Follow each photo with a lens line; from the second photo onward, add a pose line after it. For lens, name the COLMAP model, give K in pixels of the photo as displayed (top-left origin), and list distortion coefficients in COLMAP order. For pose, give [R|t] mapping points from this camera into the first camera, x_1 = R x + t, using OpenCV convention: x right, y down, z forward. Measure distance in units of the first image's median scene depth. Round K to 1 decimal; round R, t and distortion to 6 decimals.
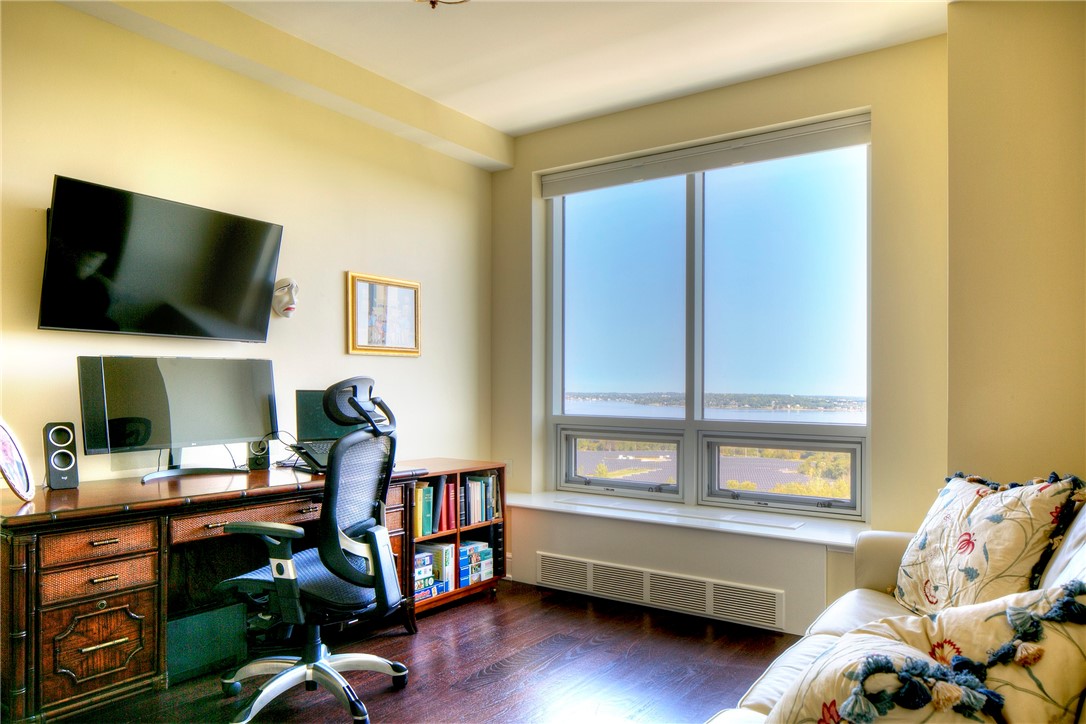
lens RADIAL K [[737.9, 0, 544.5], [0, 737.9, 389.0], [0, 0, 1]] dist [0.001266, -0.000822]
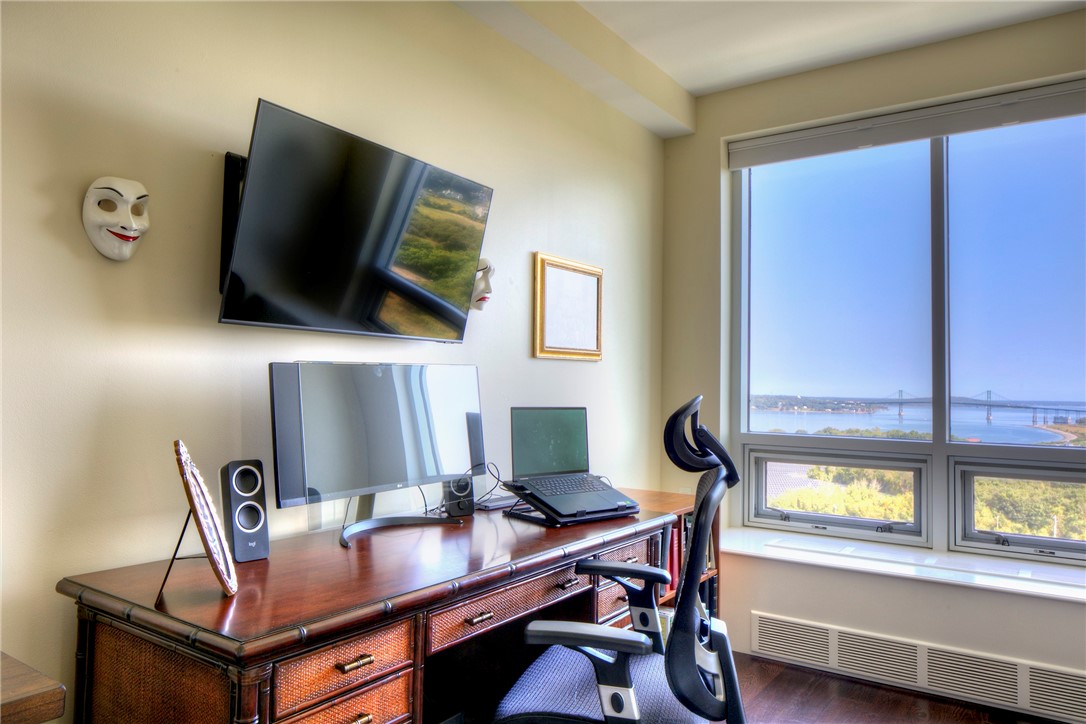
lens RADIAL K [[758.5, 0, 542.2], [0, 758.5, 341.8], [0, 0, 1]] dist [-0.002127, -0.001553]
pose [[0.999959, 0.006062, -0.006743, -0.238358], [-0.006467, 0.998073, -0.061714, -0.013911], [0.006355, 0.061755, 0.998071, 0.188094]]
